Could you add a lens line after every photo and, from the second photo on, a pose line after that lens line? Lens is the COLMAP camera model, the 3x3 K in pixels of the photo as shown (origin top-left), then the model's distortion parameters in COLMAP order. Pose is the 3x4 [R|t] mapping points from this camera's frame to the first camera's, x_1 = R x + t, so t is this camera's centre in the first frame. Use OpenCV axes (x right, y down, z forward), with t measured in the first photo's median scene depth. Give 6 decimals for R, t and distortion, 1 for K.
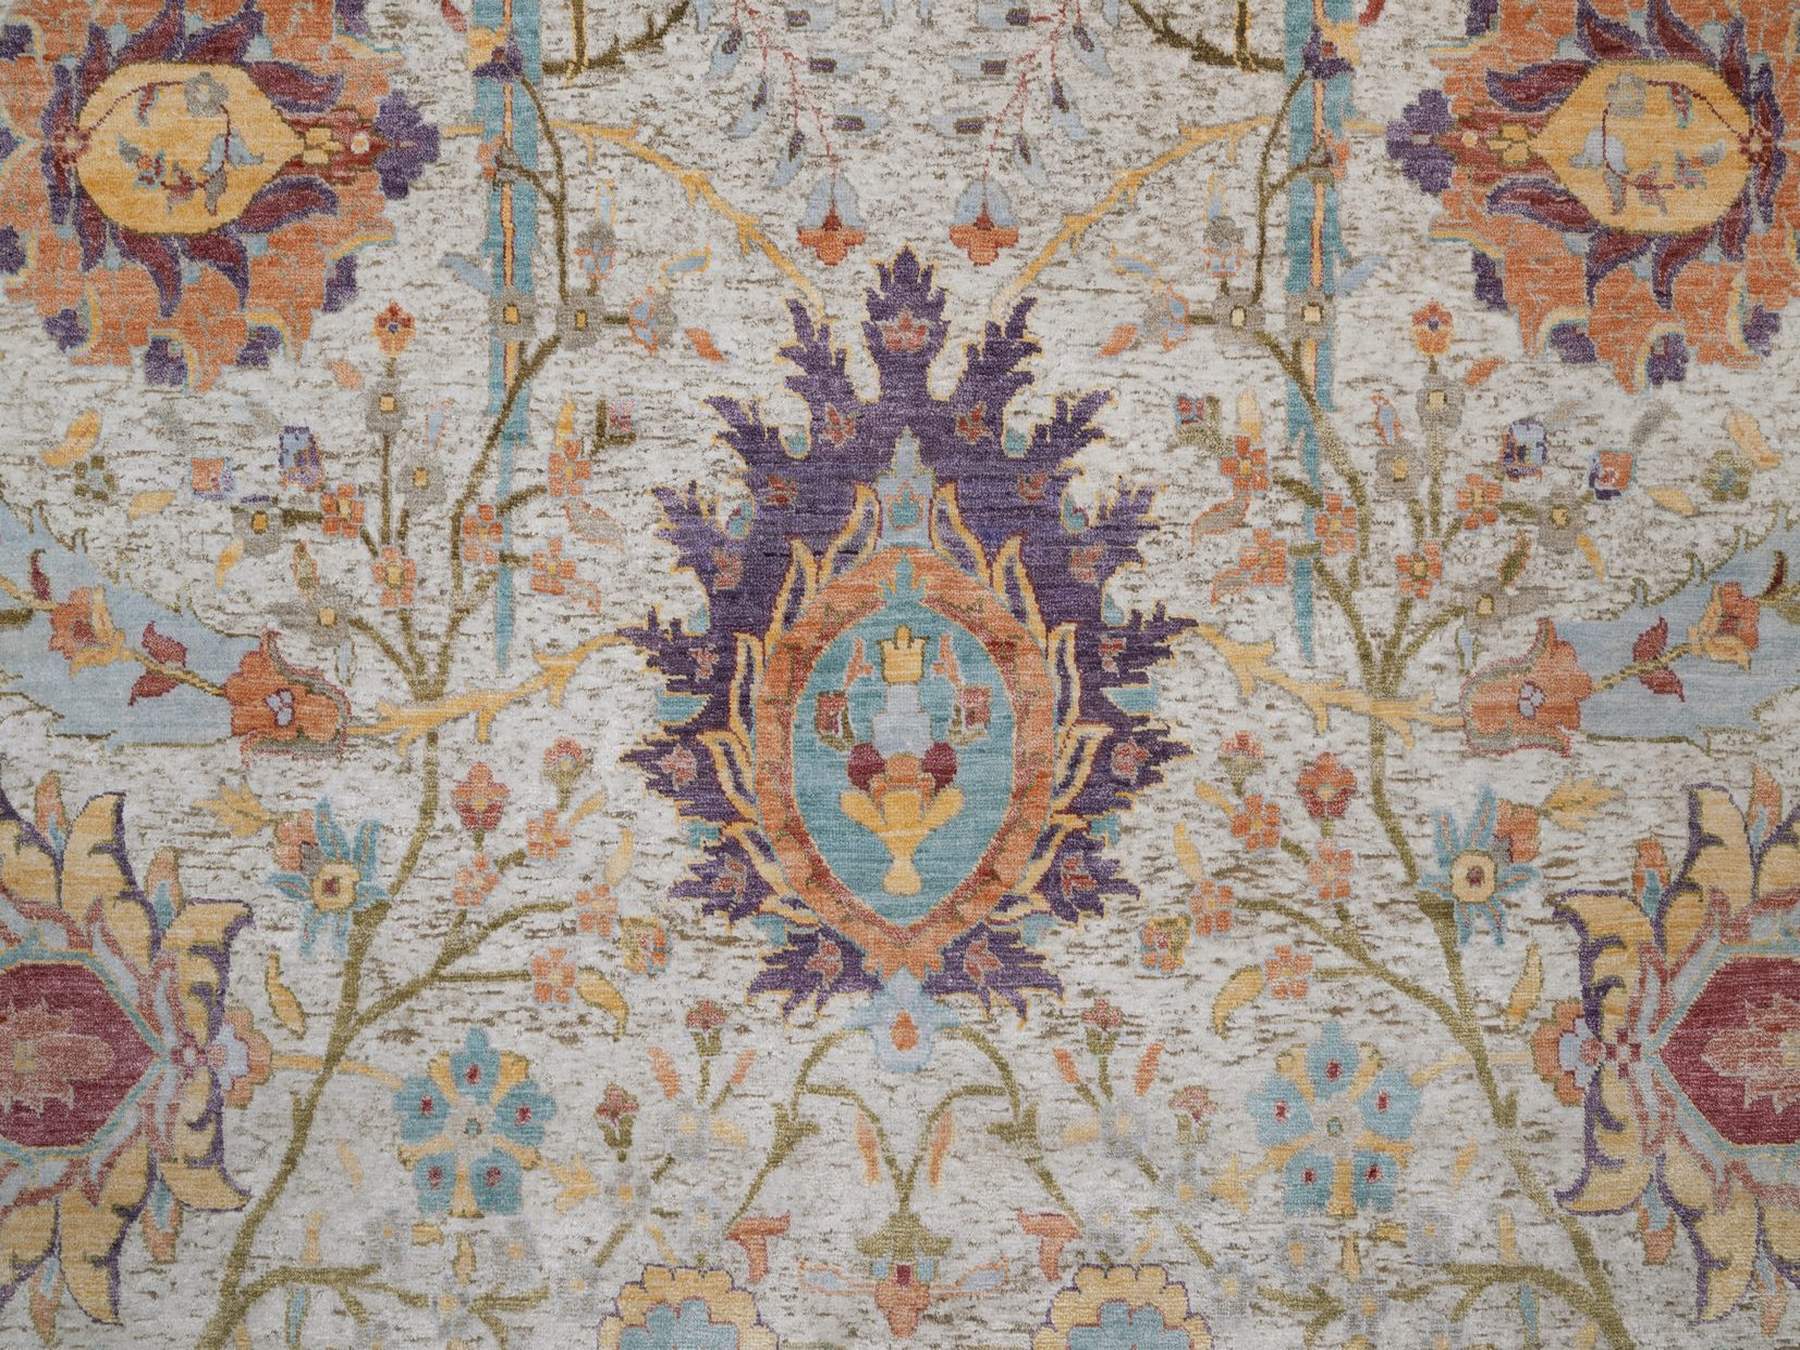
lens RADIAL K [[942.3, 0, 901.6], [0, 942.3, 675.2], [0, 0, 1]] dist [-0.001864, -0.000360]
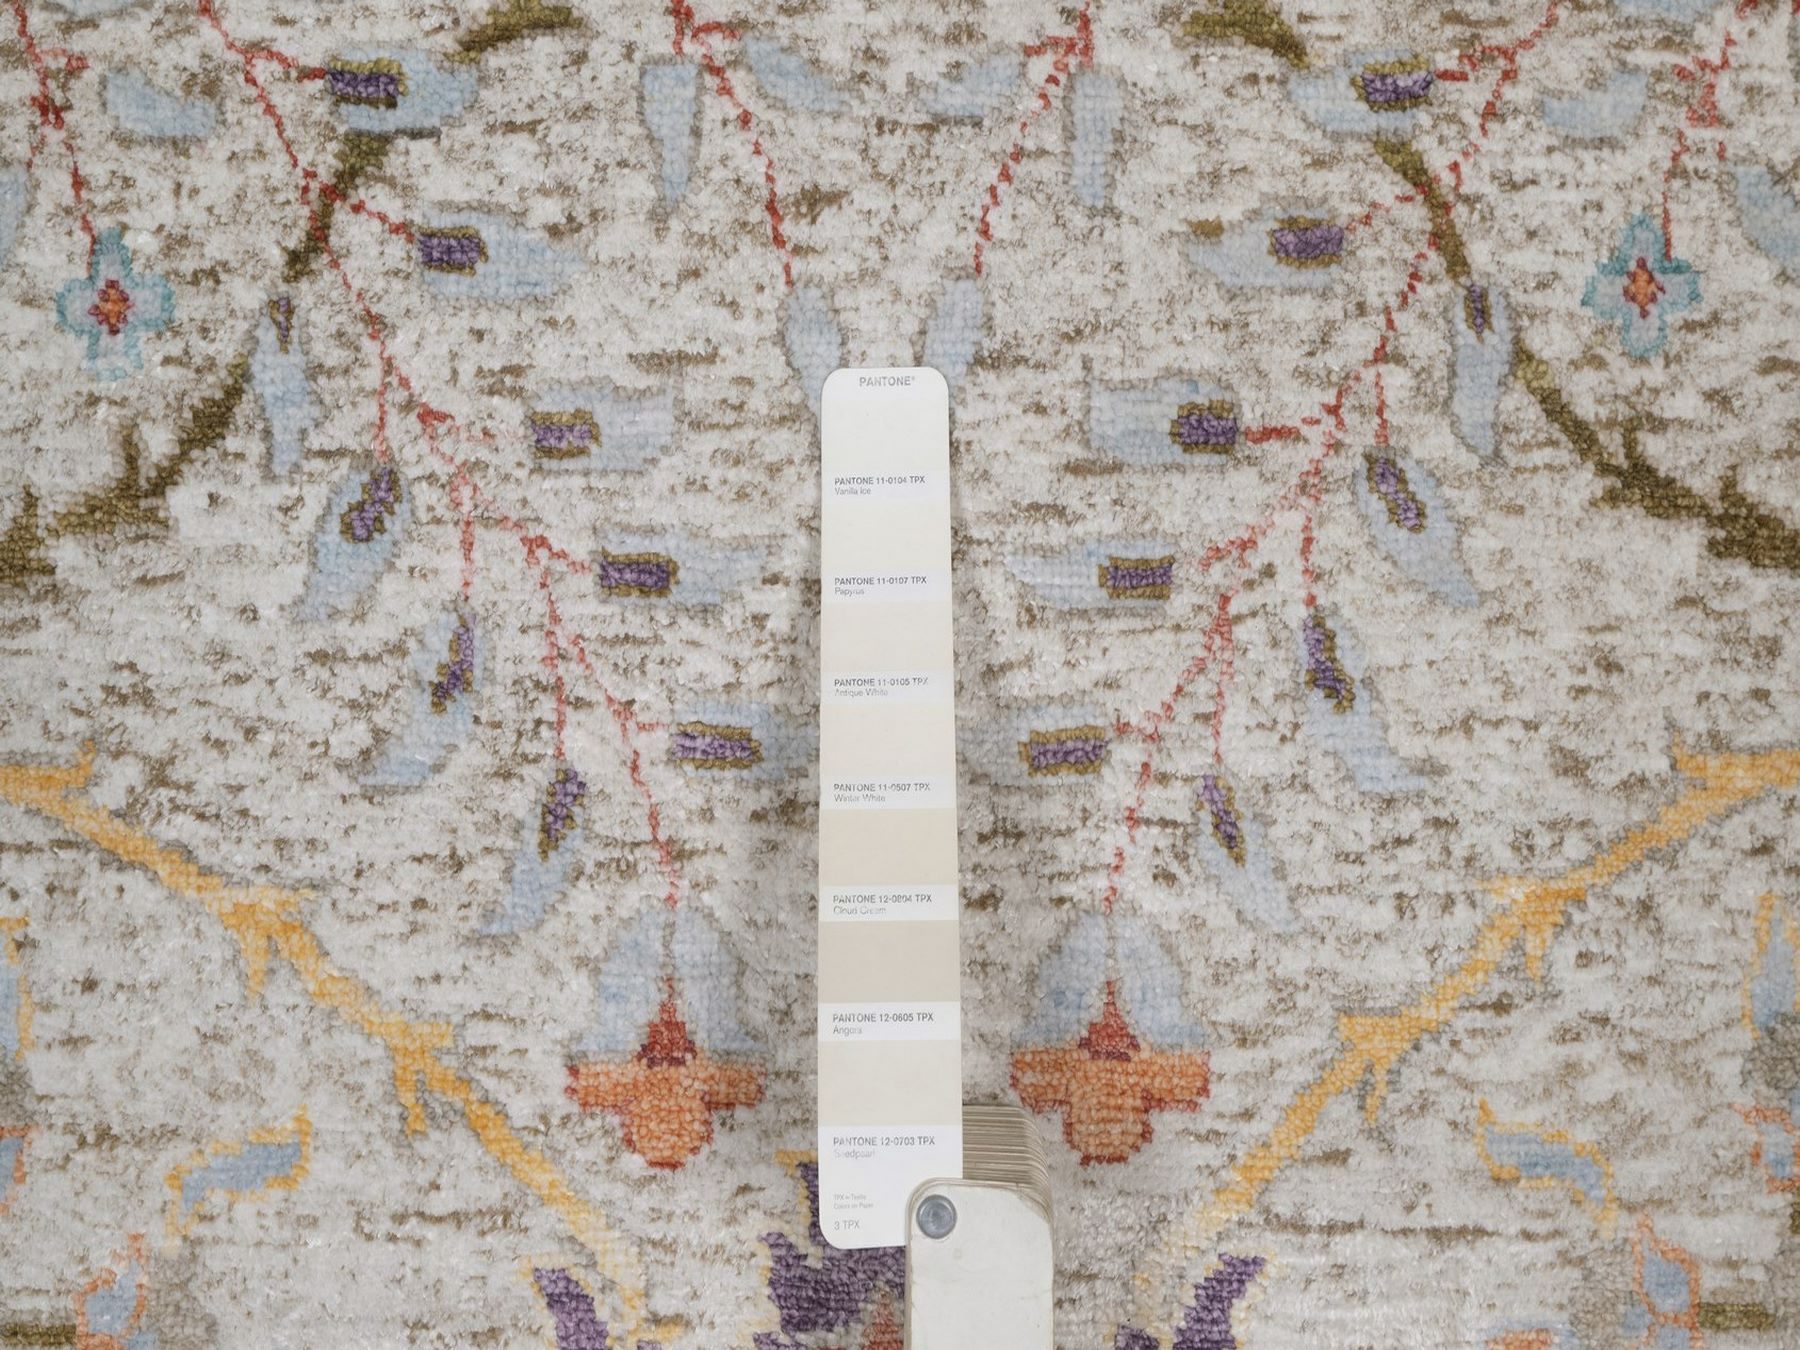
lens RADIAL K [[1414.5, 0, 899.3], [0, 1414.5, 675.1], [0, 0, 1]] dist [-0.005342, 0.002407]
pose [[0.999905, -0.005270, 0.012770, 0.004638], [0.005050, 0.999839, 0.017238, -0.618907], [-0.012859, -0.017172, 0.999770, 0.483896]]
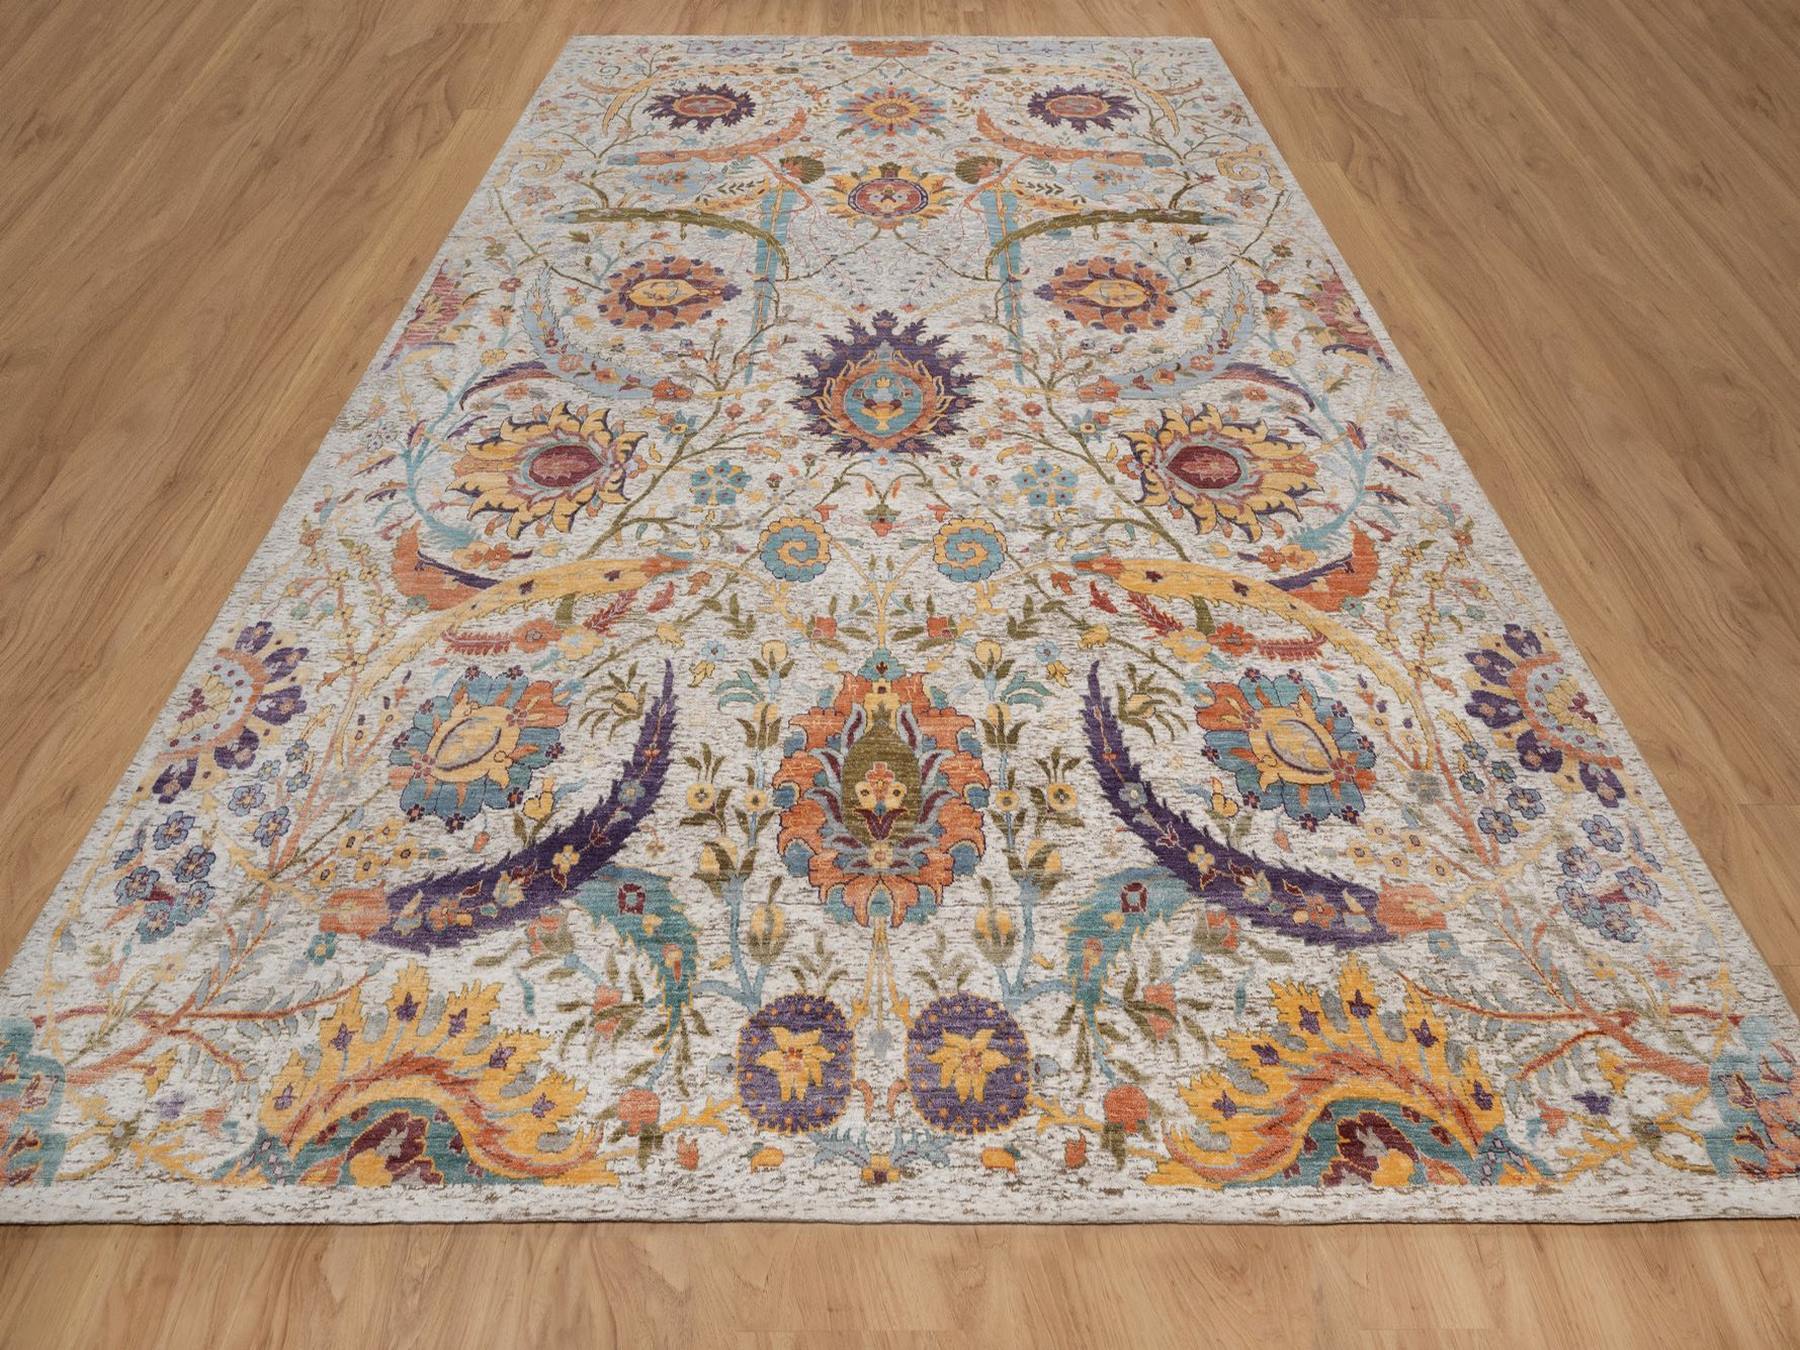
lens RADIAL K [[989.5, 0, 903.3], [0, 989.5, 675.3], [0, 0, 1]] dist [-0.001656, 0.001678]
pose [[0.999978, -0.003777, 0.005401, 0.044216], [0.006359, 0.768289, -0.640072, 2.706954], [-0.001732, 0.640092, 0.768296, -0.797485]]
